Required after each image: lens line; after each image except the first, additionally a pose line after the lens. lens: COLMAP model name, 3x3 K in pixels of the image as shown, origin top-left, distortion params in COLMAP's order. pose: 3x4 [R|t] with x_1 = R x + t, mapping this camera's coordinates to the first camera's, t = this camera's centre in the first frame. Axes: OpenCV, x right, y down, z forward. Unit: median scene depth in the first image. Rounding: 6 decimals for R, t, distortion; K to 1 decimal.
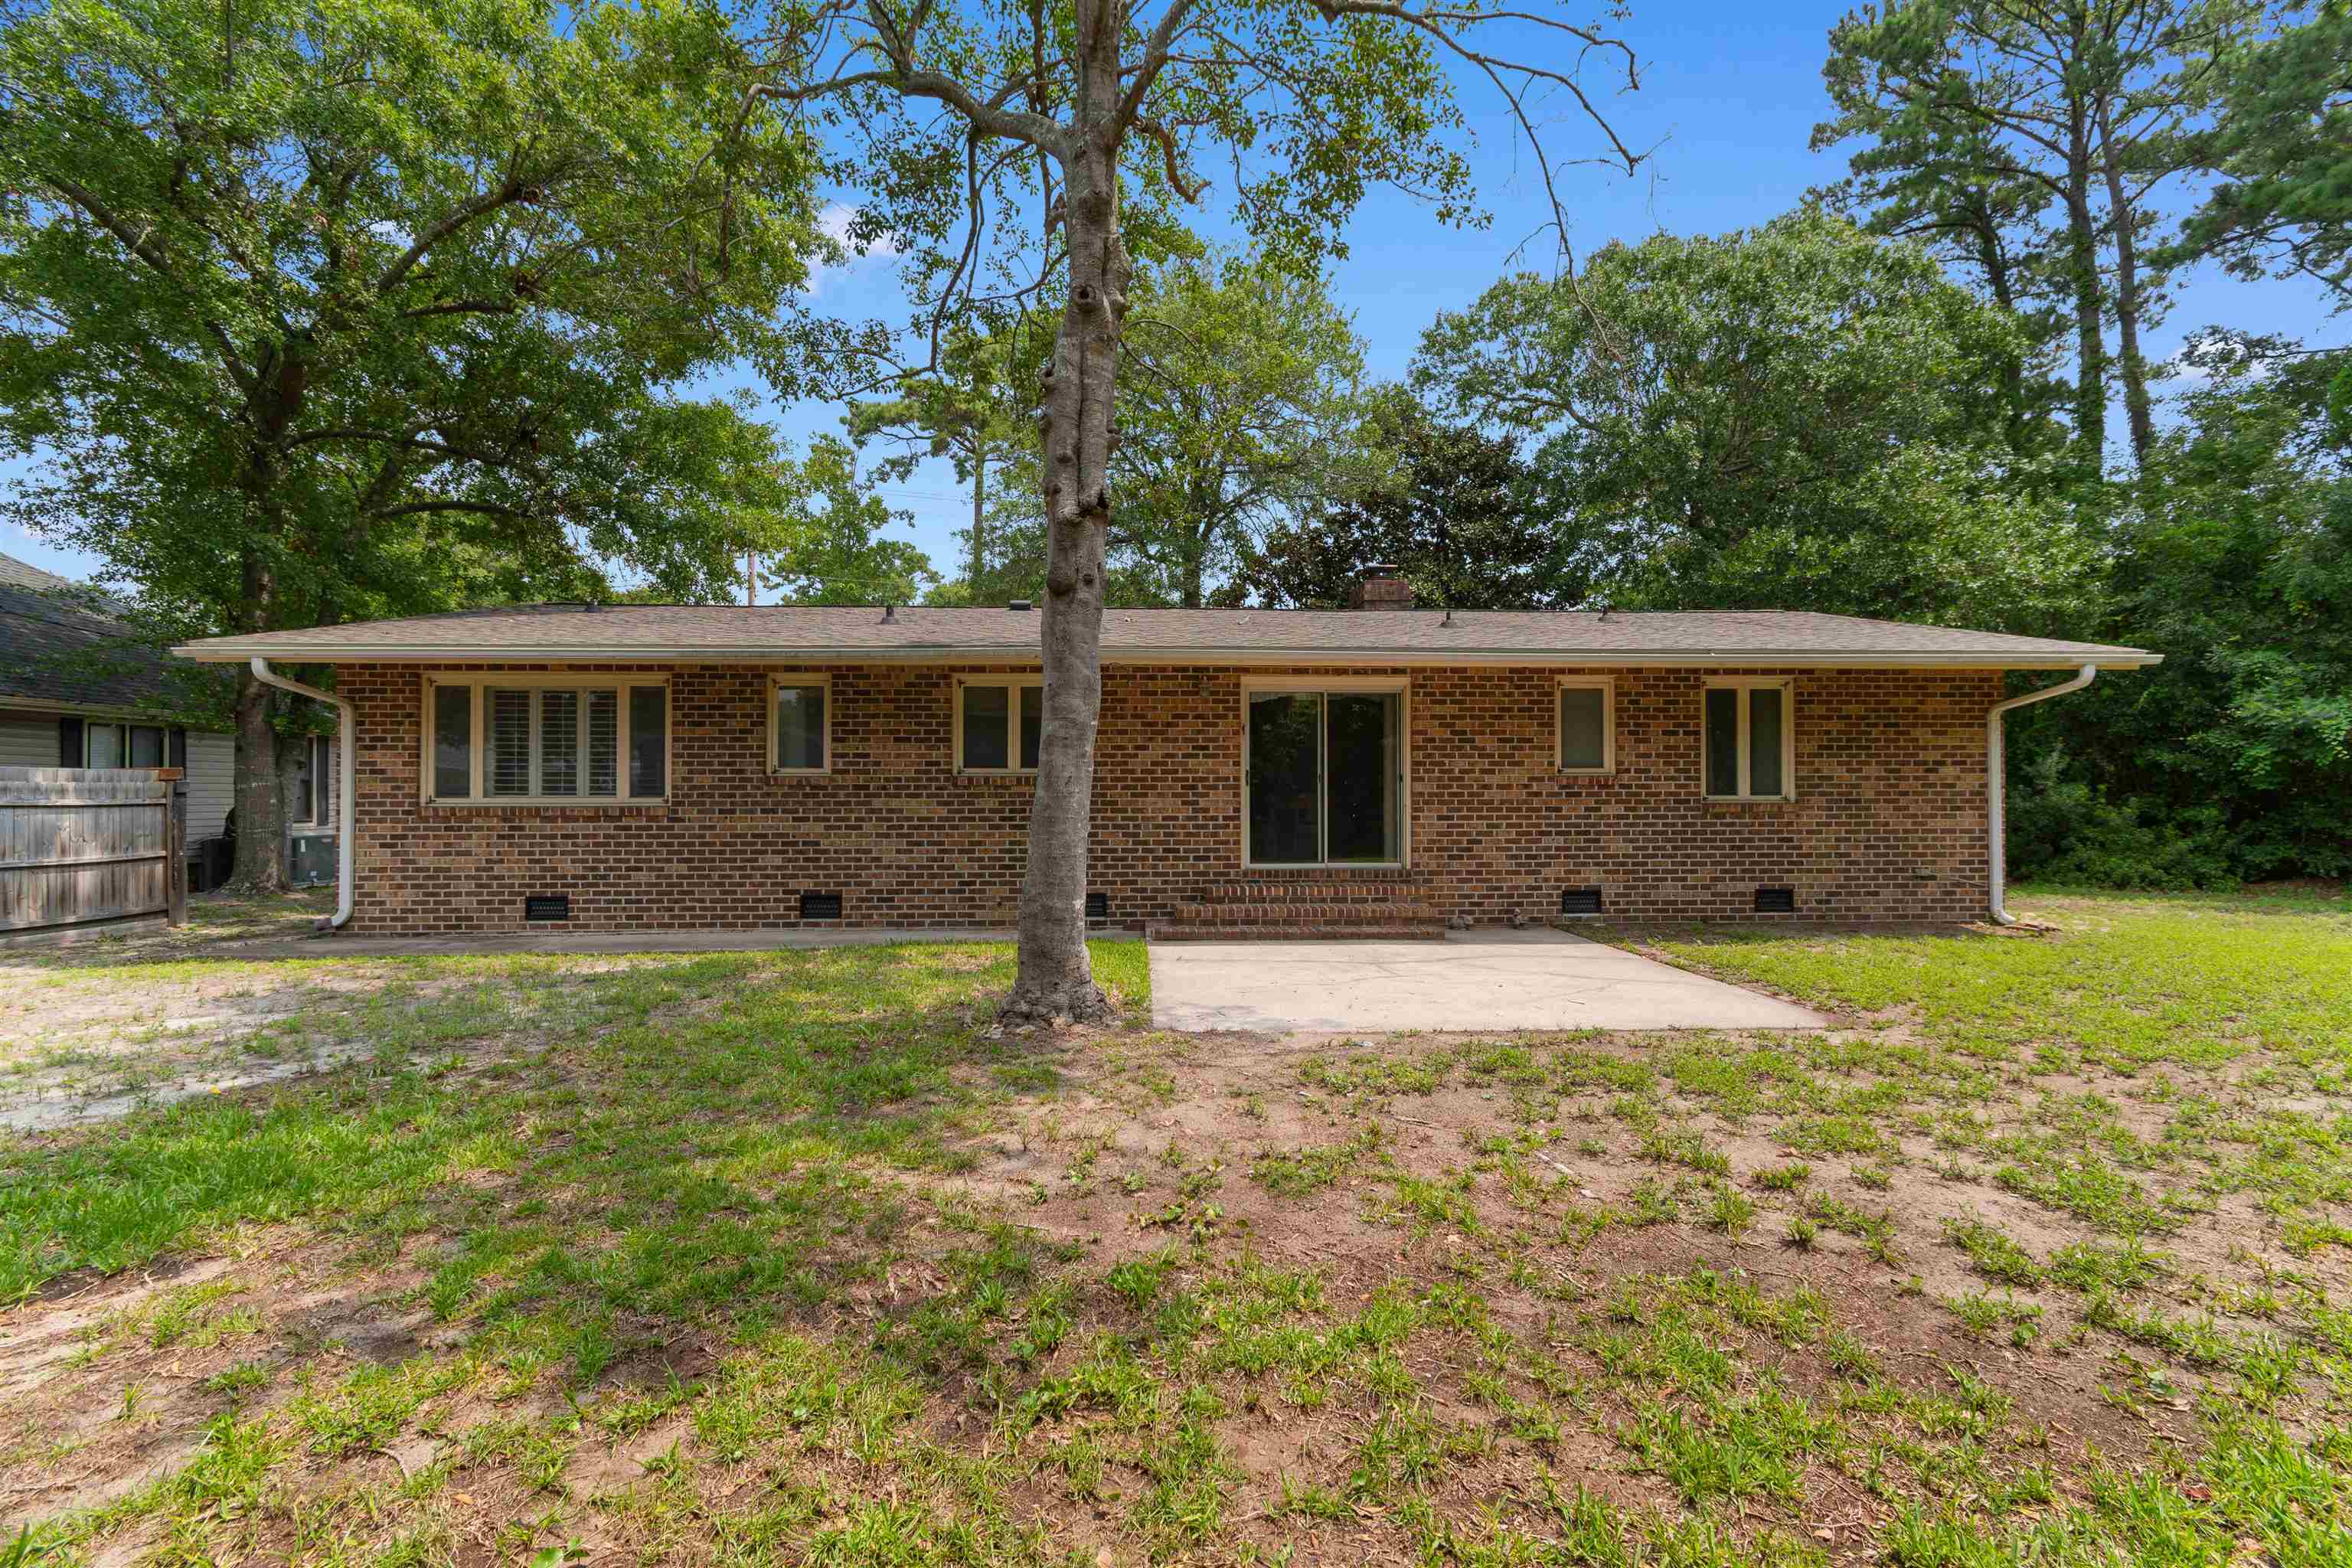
lens RADIAL K [[1060.8, 0, 1171.6], [0, 1060.8, 790.2], [0, 0, 1]] dist [-0.001244, 0.000073]
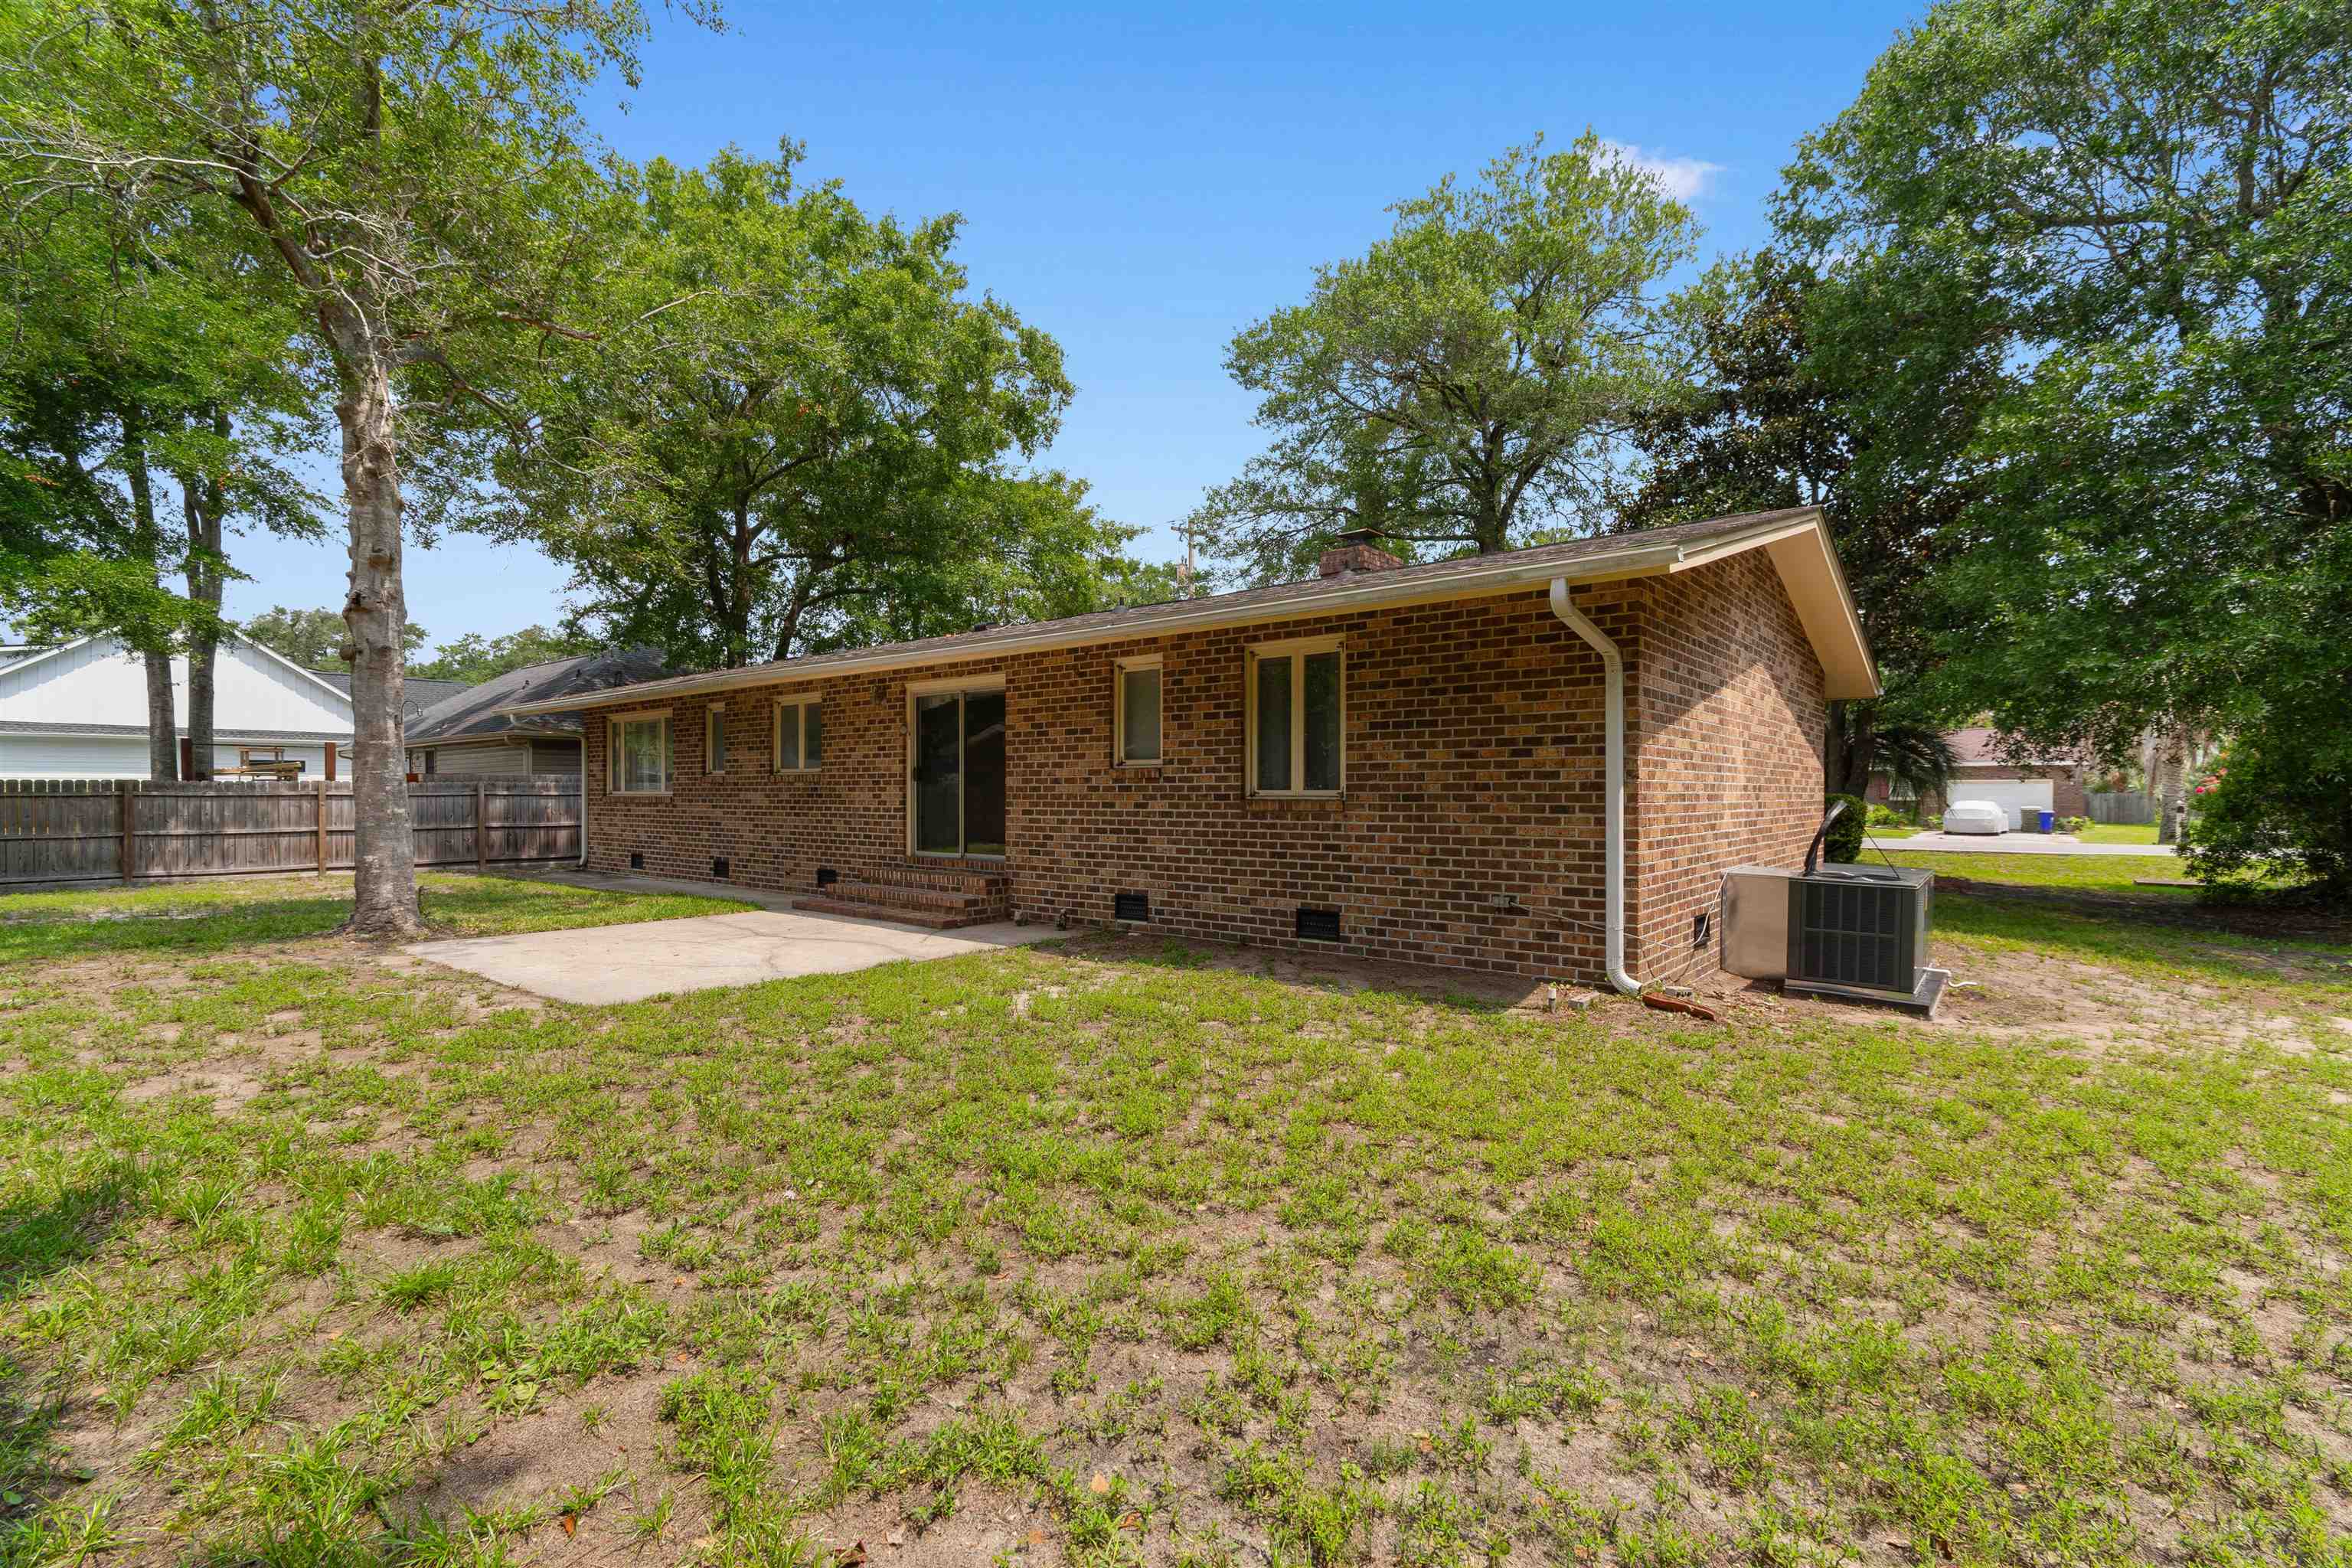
lens RADIAL K [[1060.8, 0, 1200.6], [0, 1060.8, 792.2], [0, 0, 1]] dist [-0.001244, 0.000073]
pose [[0.748676, 0.001711, -0.662933, 1.058781], [0.005227, 0.999950, 0.008483, -0.000454], [0.662915, -0.009816, 0.748630, 0.373851]]
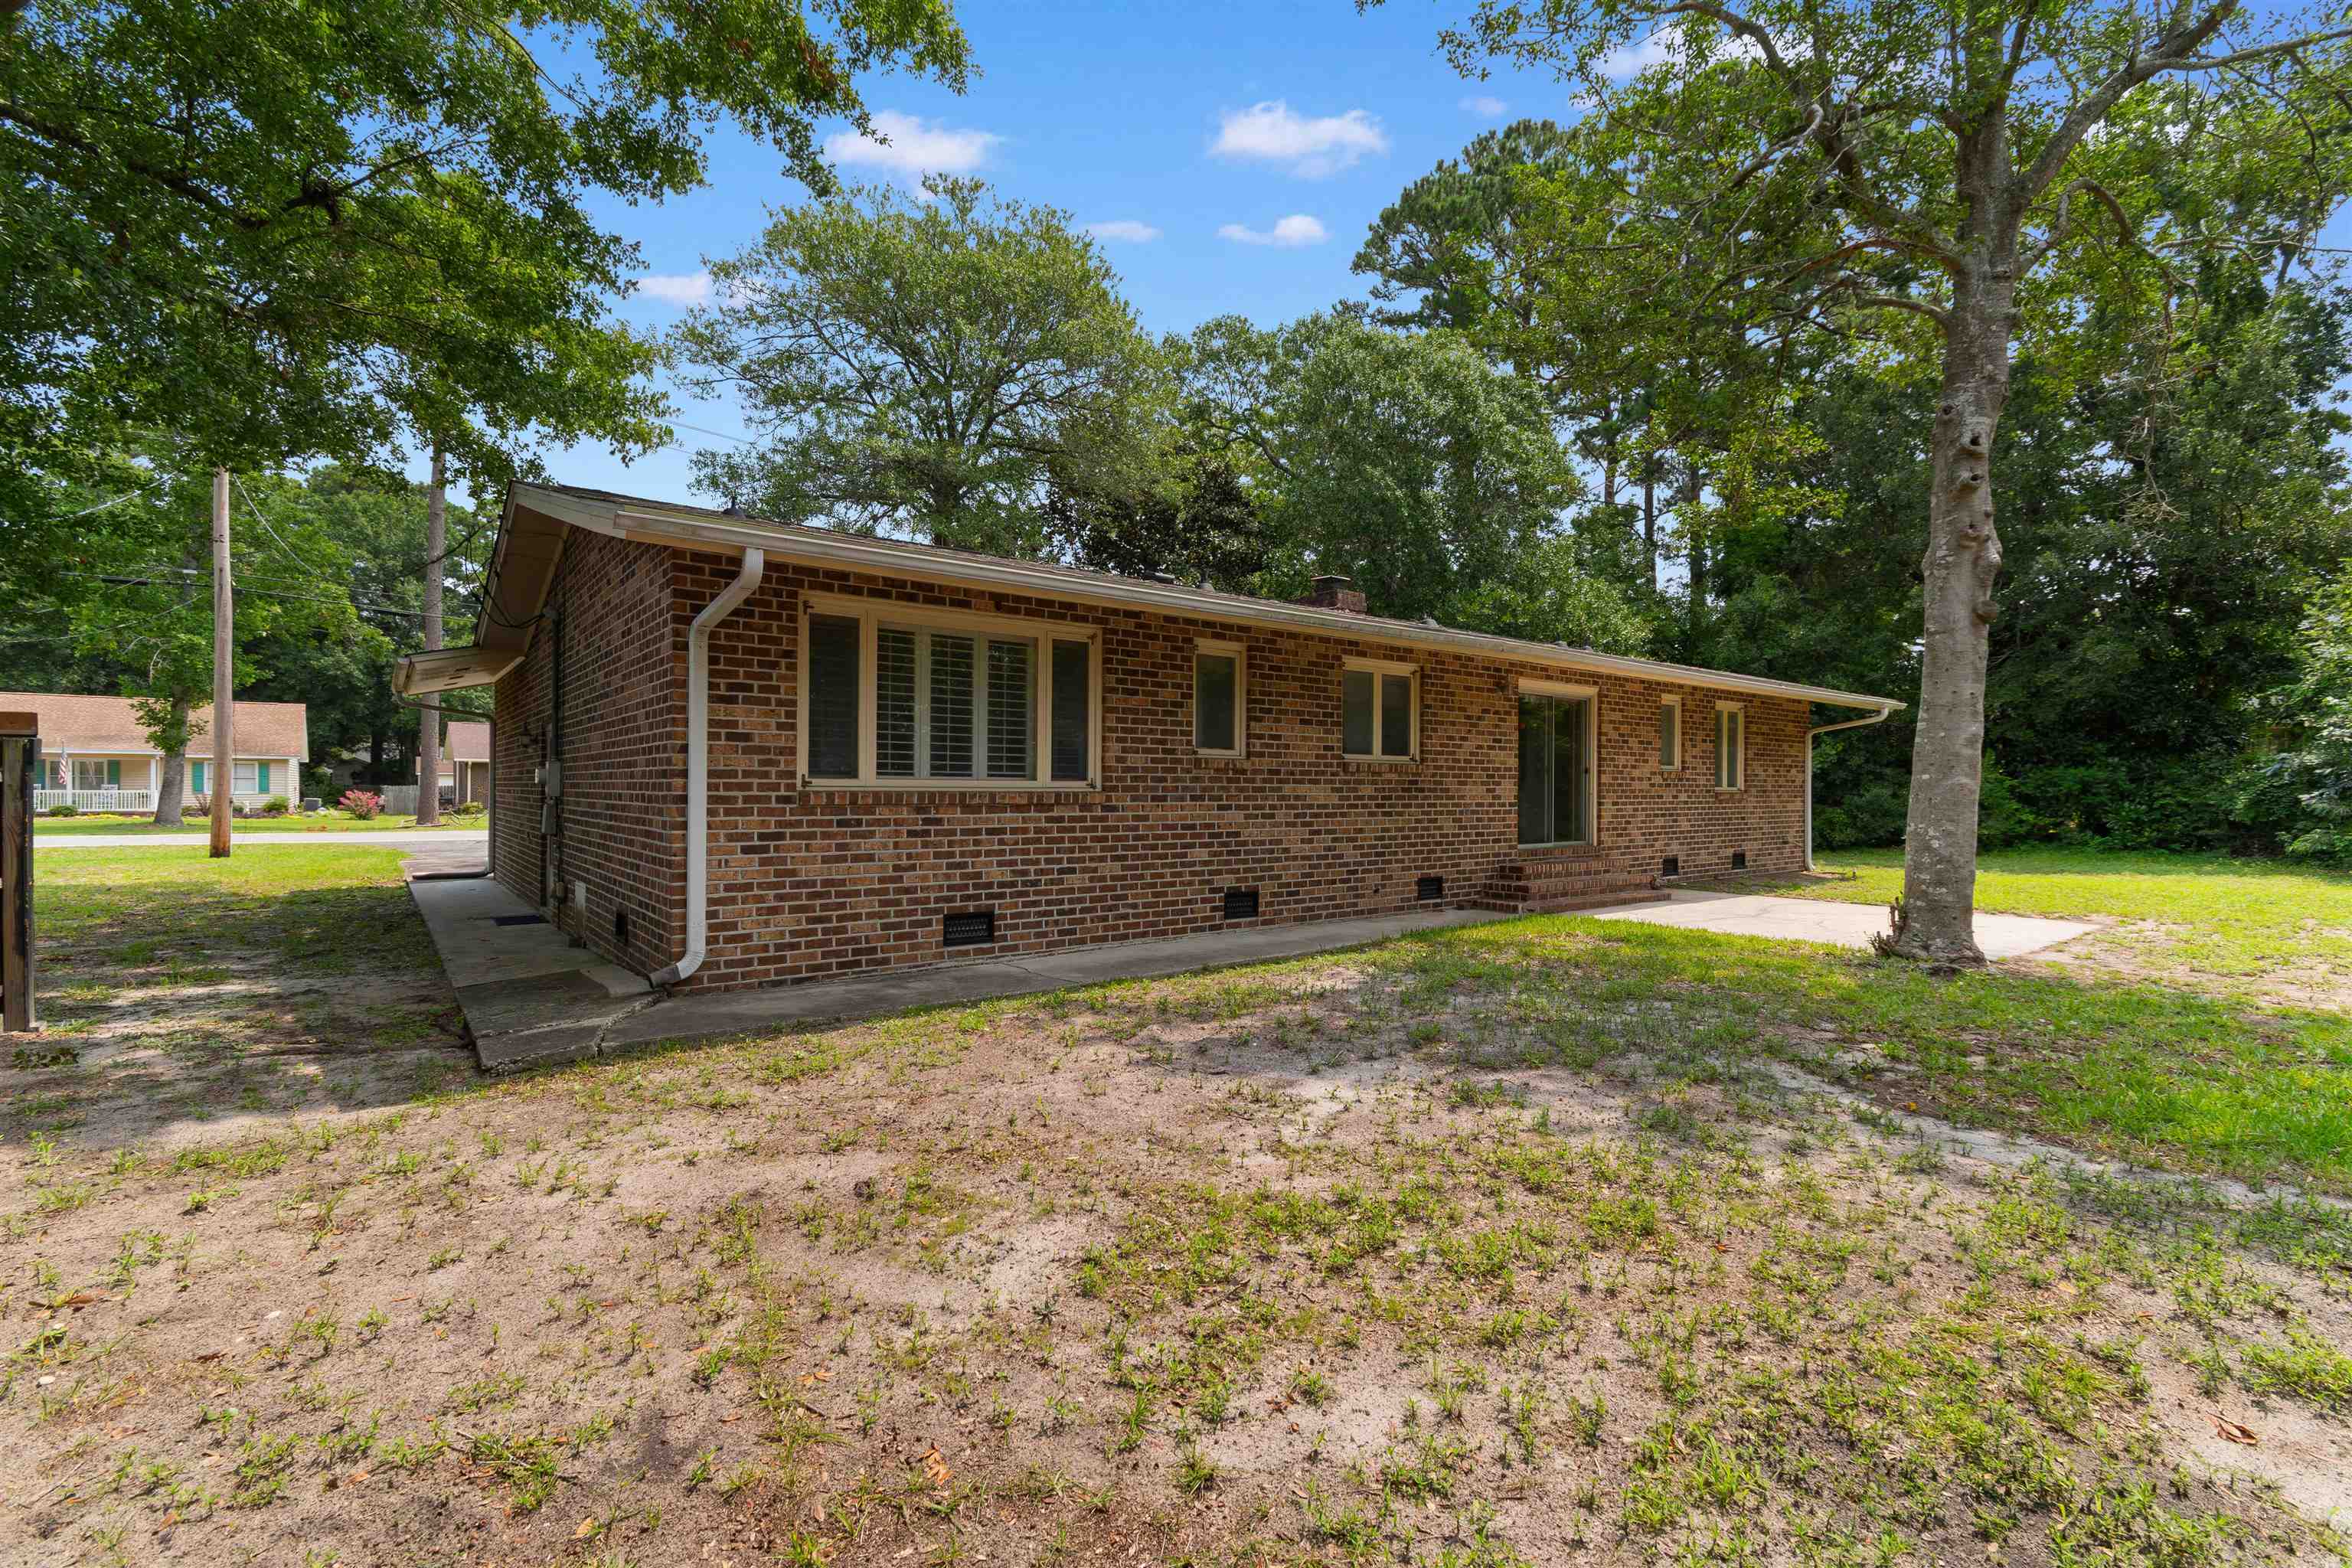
lens RADIAL K [[1060.8, 0, 1176.7], [0, 1060.8, 785.2], [0, 0, 1]] dist [-0.001244, 0.000073]
pose [[0.810950, 0.007755, 0.585065, -0.894112], [-0.013921, 0.999885, 0.006042, 0.004310], [-0.584950, -0.013045, 0.810964, 0.307243]]
